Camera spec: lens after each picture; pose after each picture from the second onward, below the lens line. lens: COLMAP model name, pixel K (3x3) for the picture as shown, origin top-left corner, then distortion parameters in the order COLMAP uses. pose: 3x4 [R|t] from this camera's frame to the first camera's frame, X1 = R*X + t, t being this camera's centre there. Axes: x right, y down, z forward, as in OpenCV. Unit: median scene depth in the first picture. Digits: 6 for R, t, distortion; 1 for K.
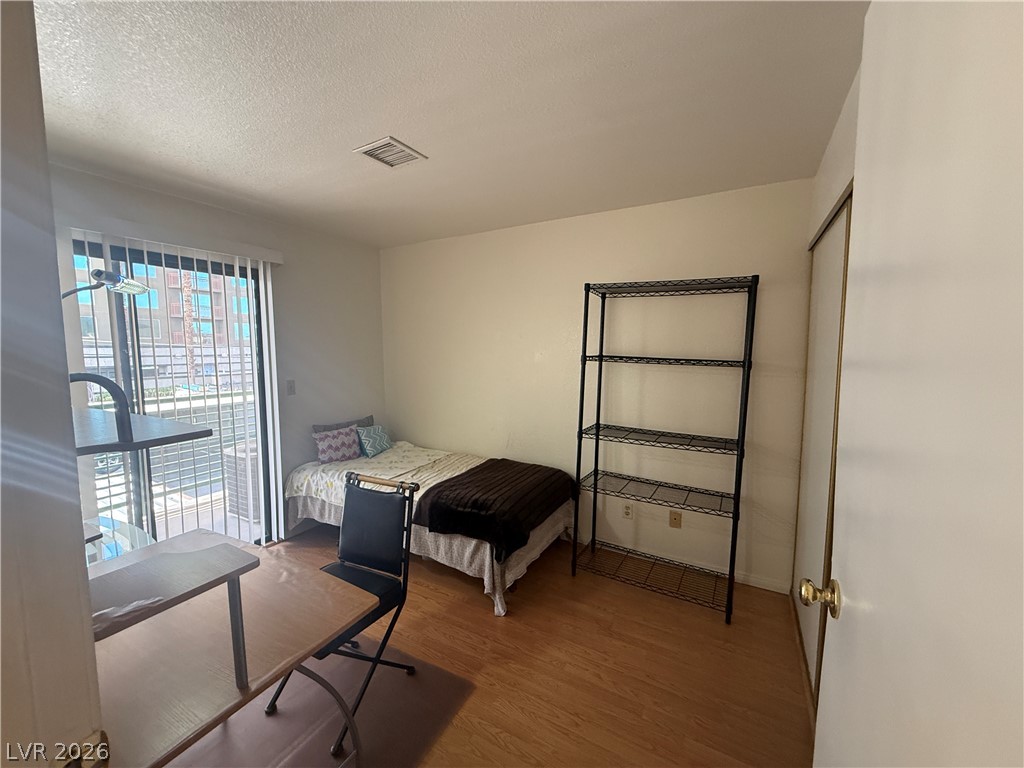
lens RADIAL K [[412.2, 0, 508.6], [0, 412.2, 387.7], [0, 0, 1]] dist [0.000589, 0.000080]
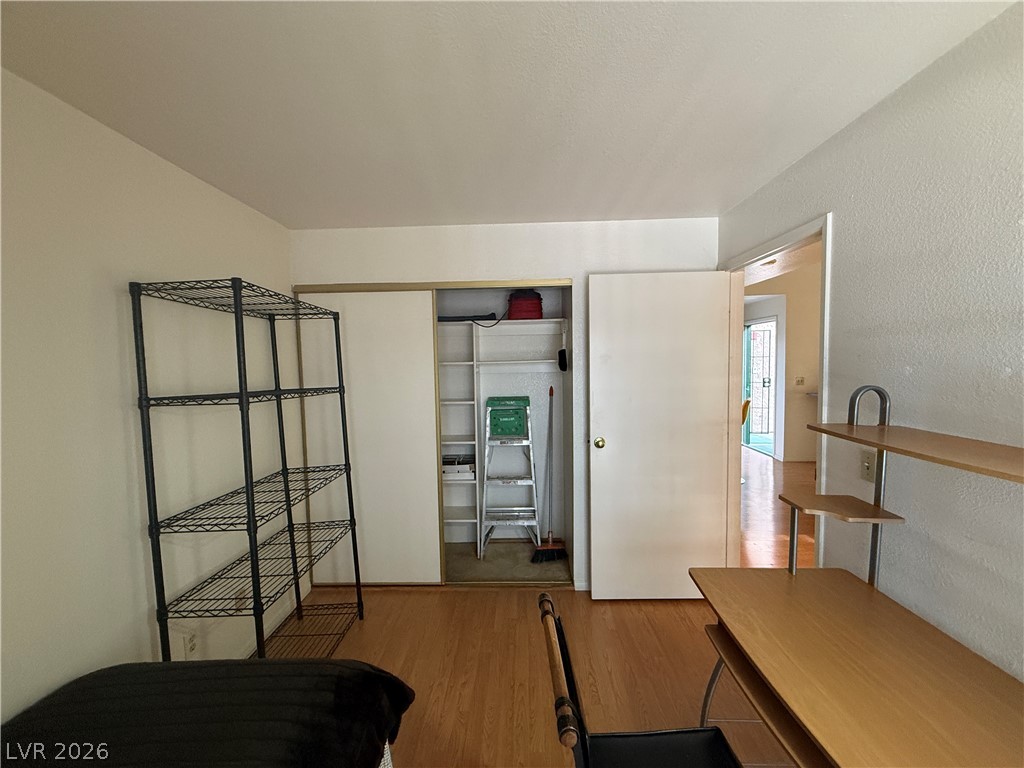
lens RADIAL K [[408.9, 0, 510.4], [0, 408.9, 386.0], [0, 0, 1]] dist [-0.000587, 0.000097]
pose [[-0.471912, -0.032904, 0.881031, -0.586646], [0.117310, 0.988074, 0.099737, -0.112891], [-0.873806, 0.150421, -0.462424, 1.013551]]
